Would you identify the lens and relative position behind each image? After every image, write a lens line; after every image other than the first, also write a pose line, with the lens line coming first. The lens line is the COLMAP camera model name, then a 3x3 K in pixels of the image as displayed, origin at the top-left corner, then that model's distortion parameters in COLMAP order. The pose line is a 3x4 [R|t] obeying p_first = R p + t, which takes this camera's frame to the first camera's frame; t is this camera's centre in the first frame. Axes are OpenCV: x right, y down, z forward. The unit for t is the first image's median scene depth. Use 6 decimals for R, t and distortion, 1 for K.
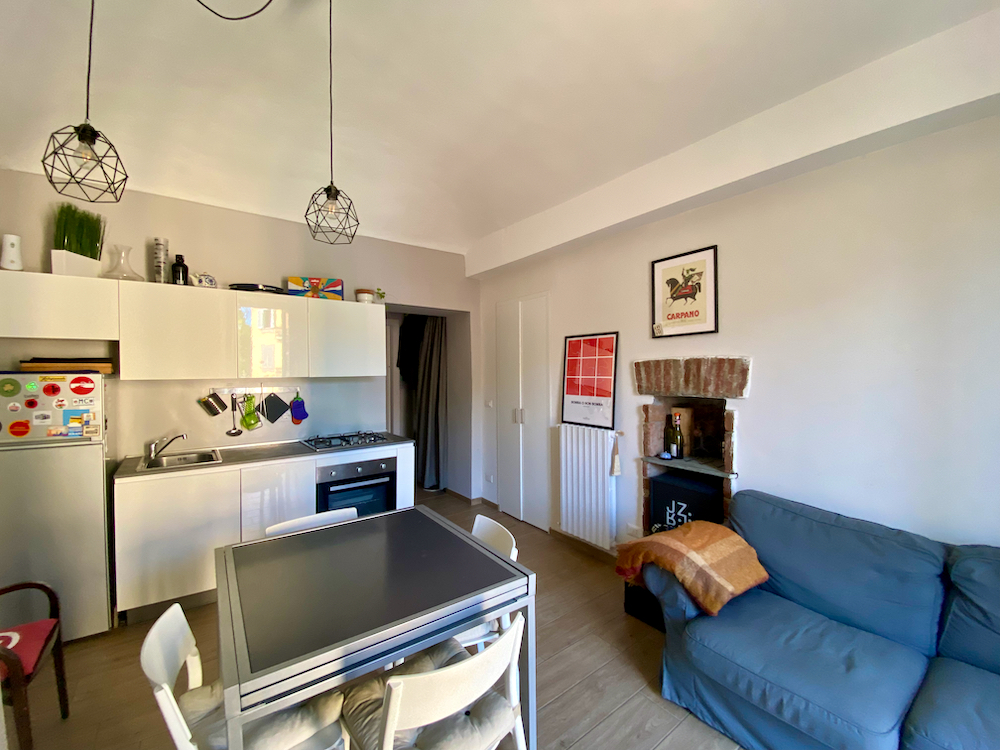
lens RADIAL K [[401.0, 0, 493.2], [0, 401.0, 377.3], [0, 0, 1]] dist [0.018318, -0.022790]
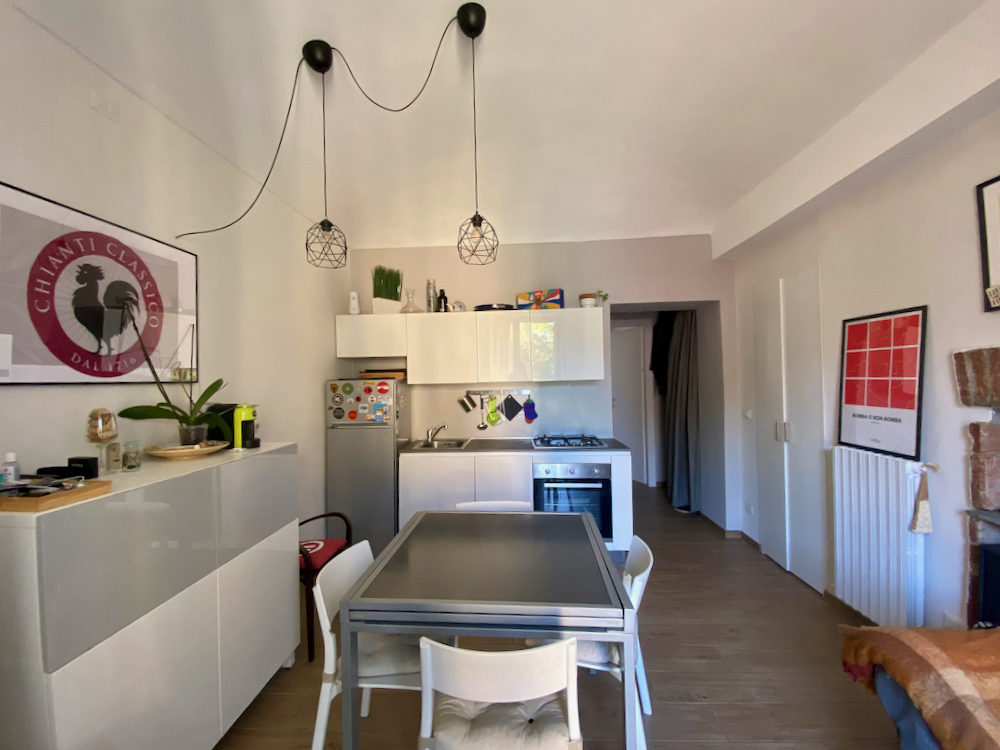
lens RADIAL K [[415.3, 0, 492.4], [0, 415.3, 377.9], [0, 0, 1]] dist [0.023012, -0.024674]
pose [[0.758875, -0.012503, -0.651117, 0.219558], [0.005248, 0.999901, -0.013084, 0.004946], [0.651215, 0.006512, 0.758865, 0.065627]]
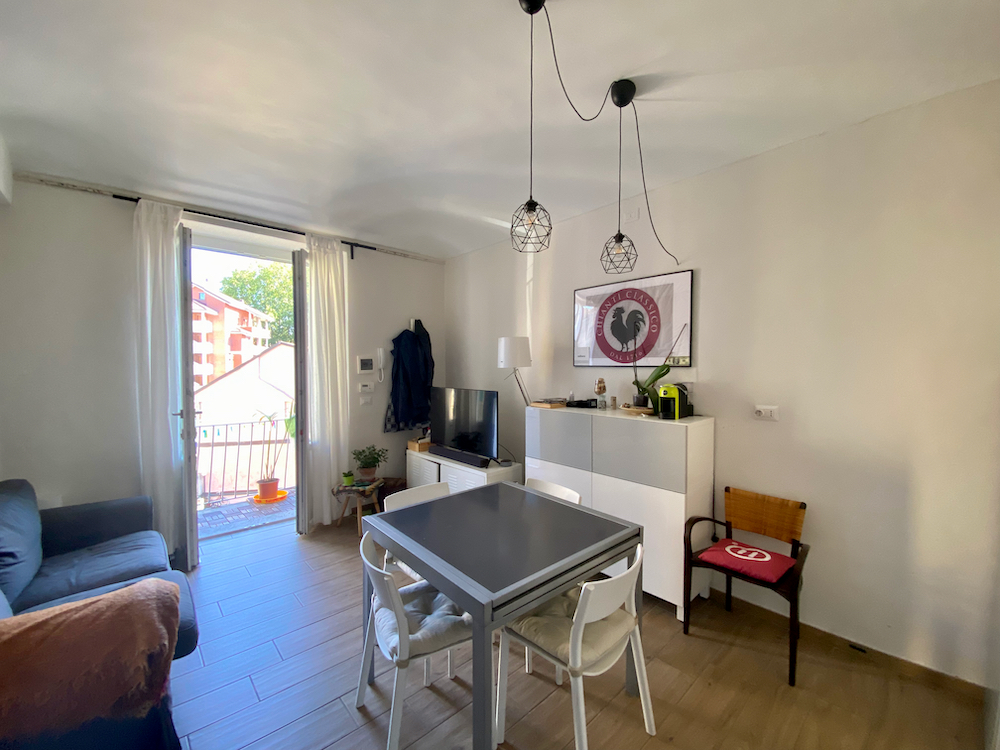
lens RADIAL K [[405.2, 0, 497.2], [0, 405.2, 376.6], [0, 0, 1]] dist [0.023908, -0.022994]
pose [[-0.994854, 0.009798, -0.100842, -0.099967], [0.004828, 0.998767, 0.049409, -0.024734], [0.101202, 0.048667, -0.993675, 1.161634]]
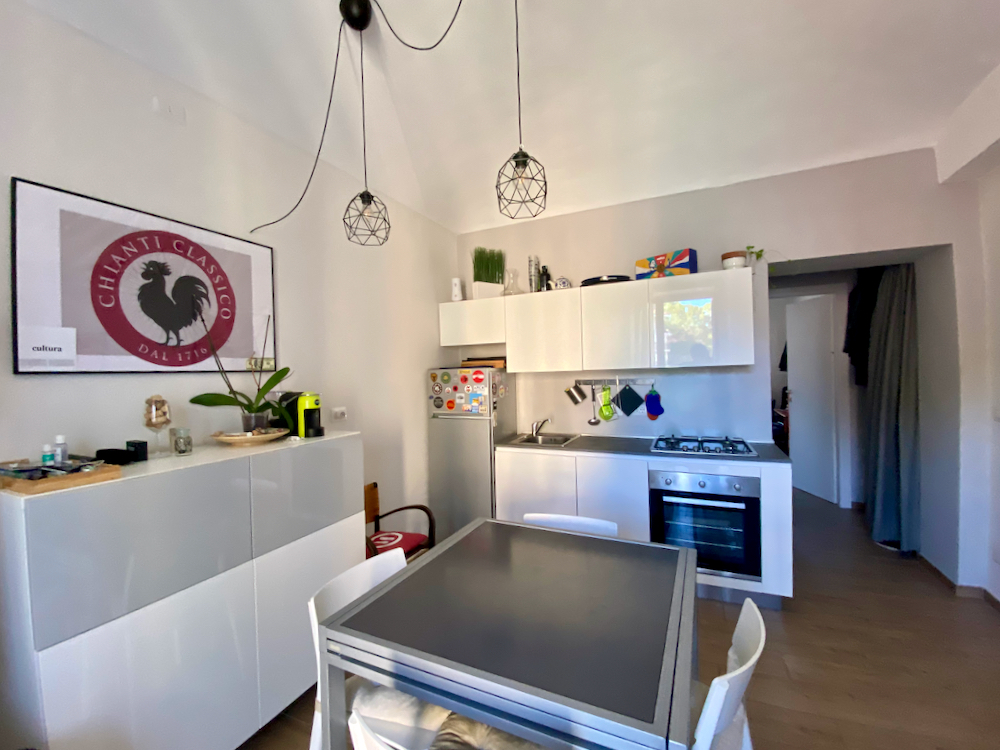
lens RADIAL K [[415.3, 0, 492.4], [0, 415.3, 377.9], [0, 0, 1]] dist [0.023012, -0.024674]
pose [[0.471770, 0.001353, -0.881720, 0.207657], [0.011447, 0.999905, 0.007660, 0.011286], [0.881647, -0.013707, 0.471710, 0.269516]]
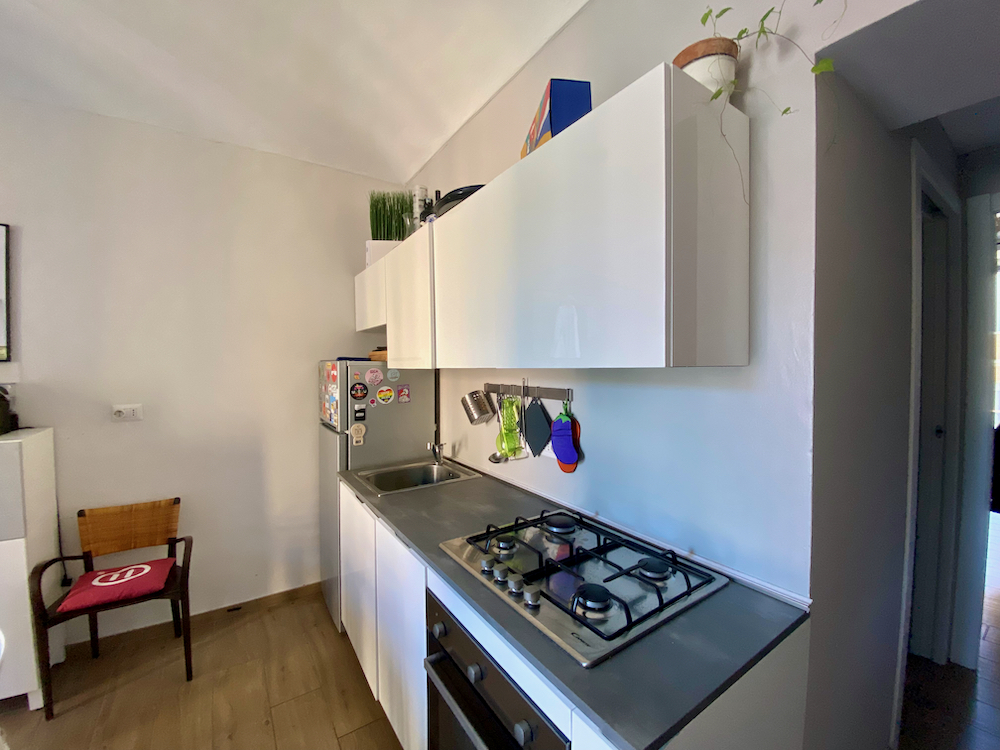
lens RADIAL K [[405.2, 0, 497.2], [0, 405.2, 376.6], [0, 0, 1]] dist [0.023908, -0.022994]
pose [[-0.048412, 0.031713, -0.998324, -0.027545], [-0.014971, 0.999361, 0.032472, -0.006510], [0.998715, 0.016518, -0.047906, 1.100199]]
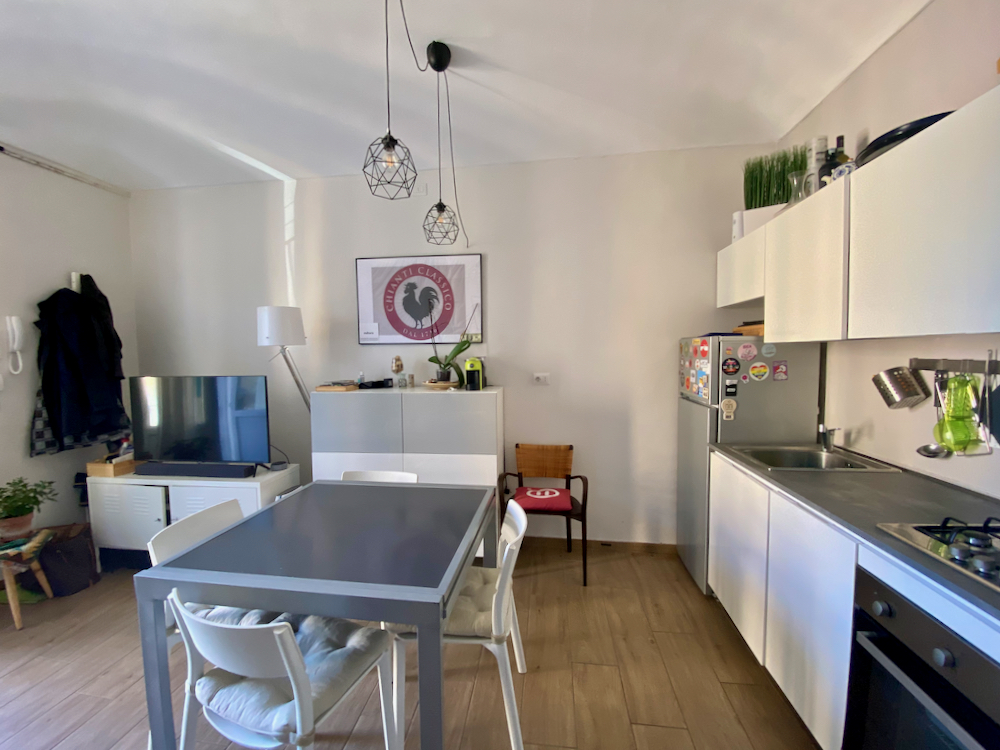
lens RADIAL K [[412.1, 0, 498.8], [0, 412.1, 376.8], [0, 0, 1]] dist [0.030409, -0.025382]
pose [[-0.690392, 0.056512, -0.721225, 0.090949], [0.003038, 0.997162, 0.075225, 0.008619], [0.723429, 0.049744, -0.688604, 1.027731]]
